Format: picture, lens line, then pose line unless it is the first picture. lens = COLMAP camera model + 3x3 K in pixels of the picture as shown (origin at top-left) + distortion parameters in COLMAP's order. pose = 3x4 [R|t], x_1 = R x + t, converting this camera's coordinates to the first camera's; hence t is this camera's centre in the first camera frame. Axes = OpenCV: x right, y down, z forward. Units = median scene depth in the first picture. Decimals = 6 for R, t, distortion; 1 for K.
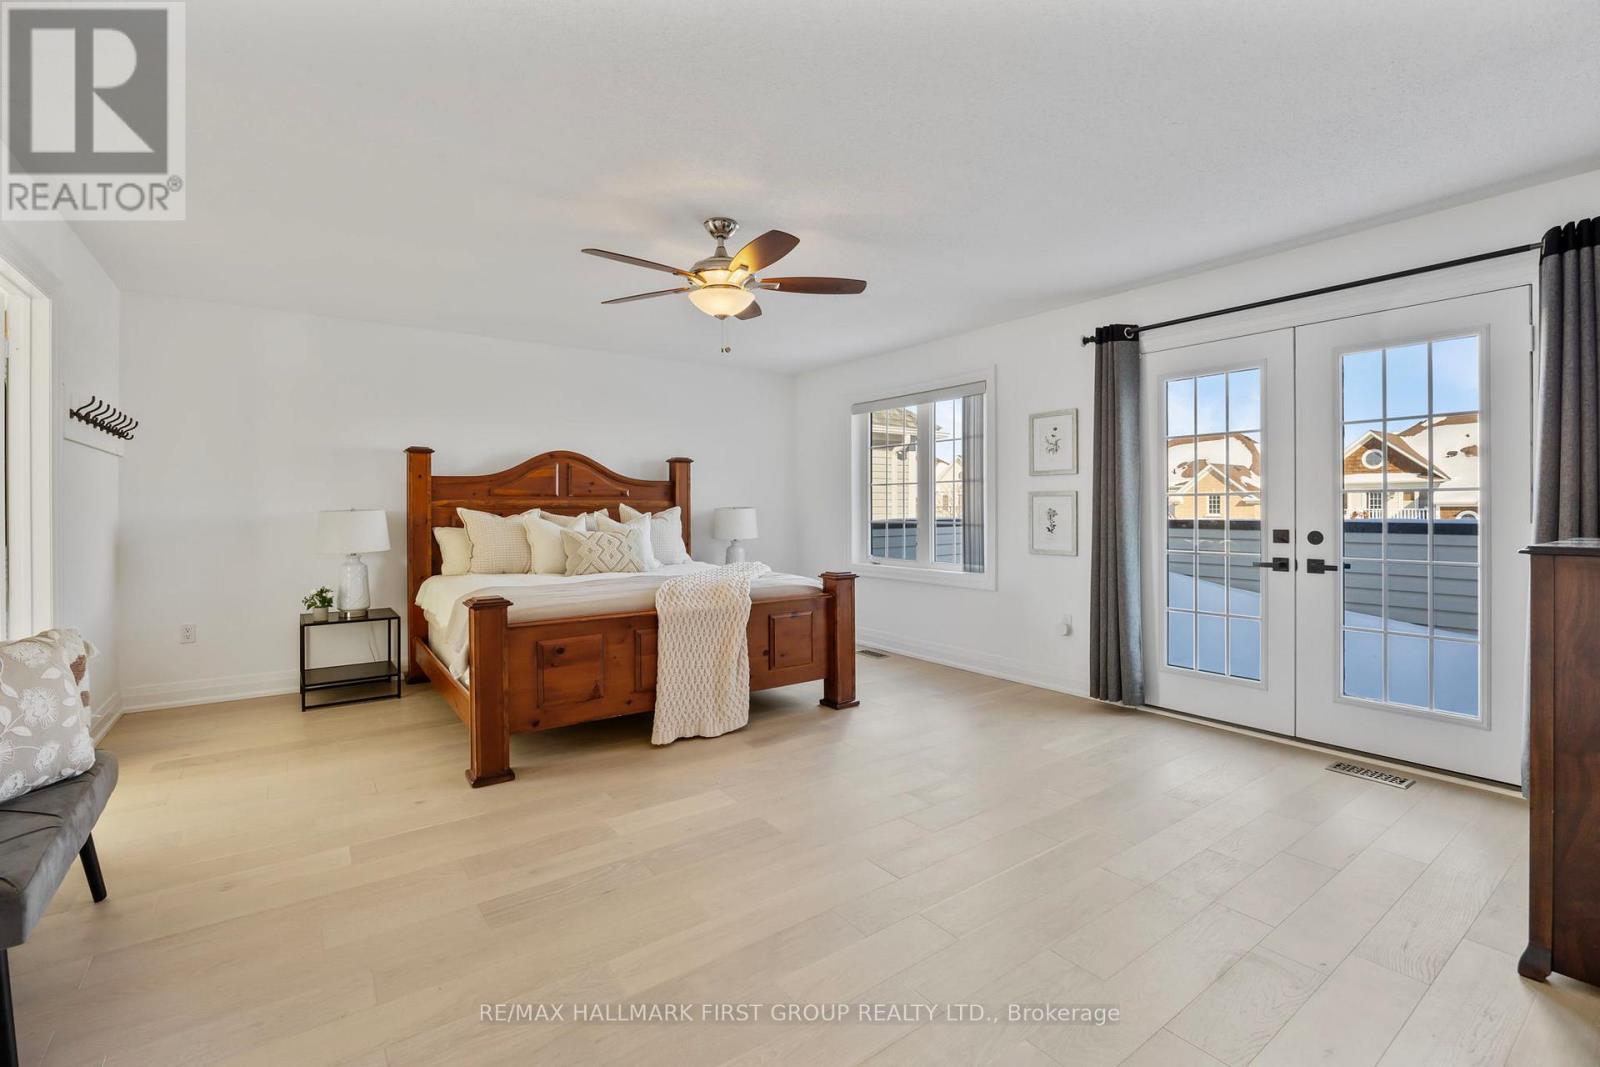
lens RADIAL K [[716.5, 0, 809.0], [0, 716.5, 515.1], [0, 0, 1]] dist [-0.013514, 0.000492]
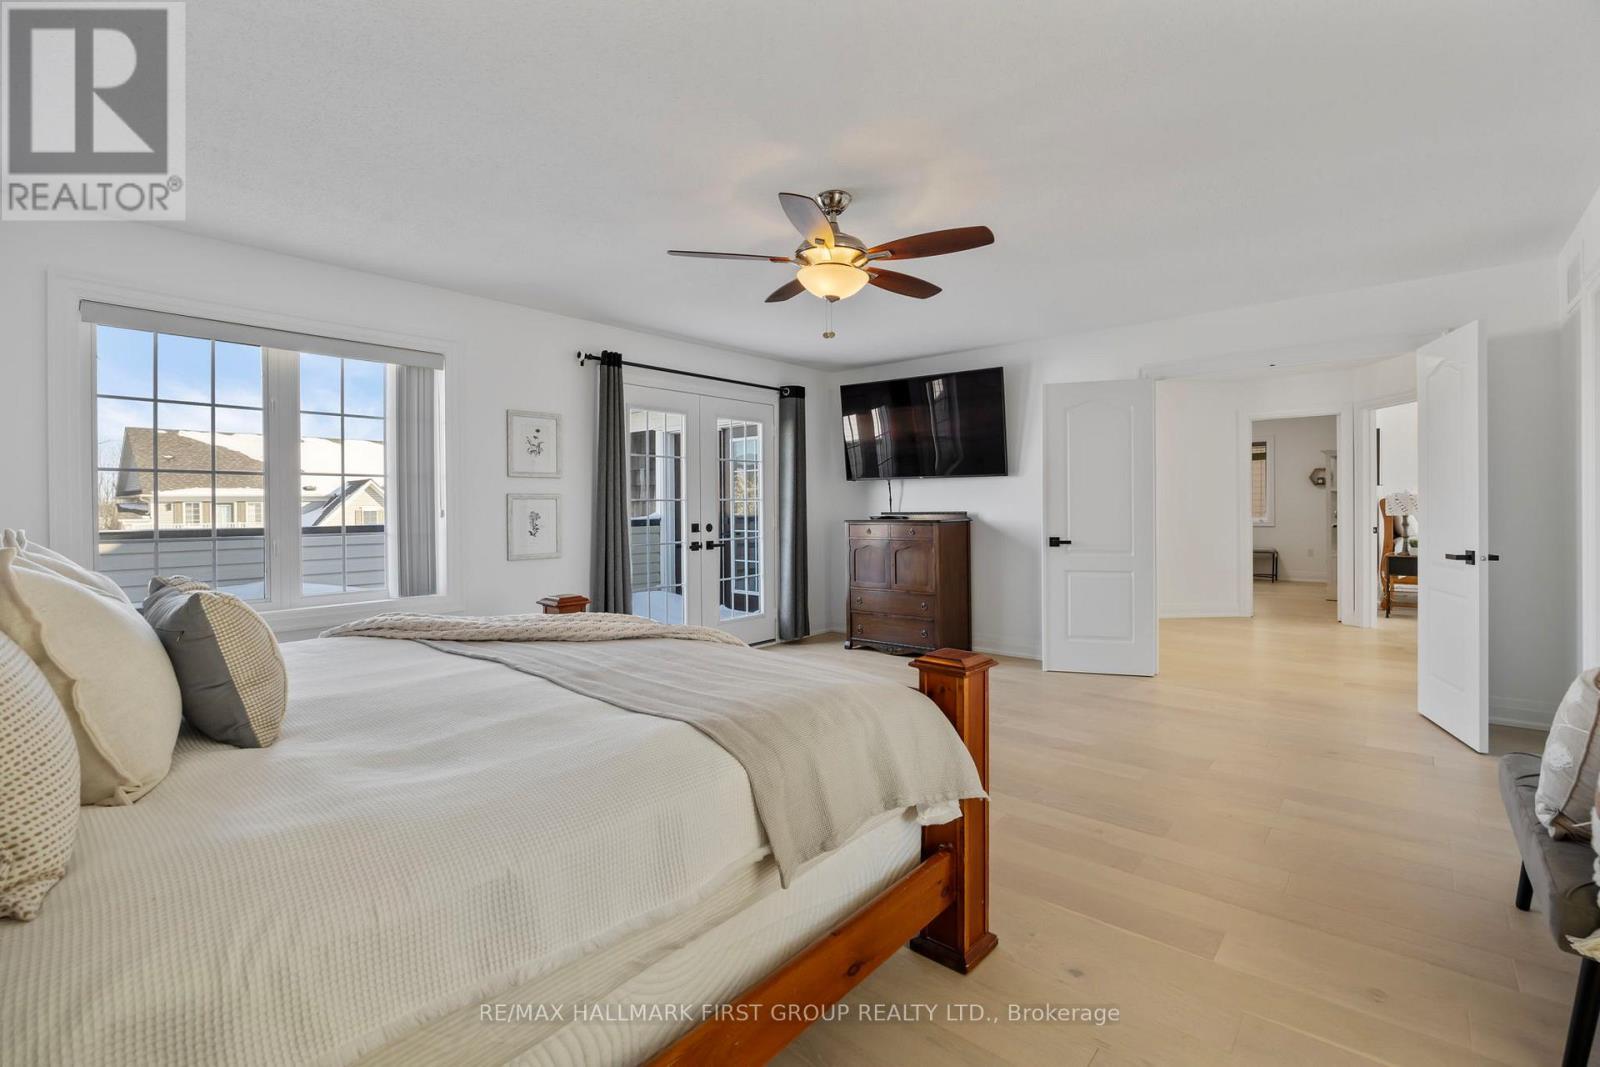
lens RADIAL K [[716.5, 0, 809.0], [0, 716.5, 515.1], [0, 0, 1]] dist [-0.013514, 0.000492]
pose [[-0.245374, -0.002907, 0.969424, -0.710061], [0.021363, 0.999736, 0.008406, -0.004741], [-0.969193, 0.022773, -0.245247, 0.890883]]
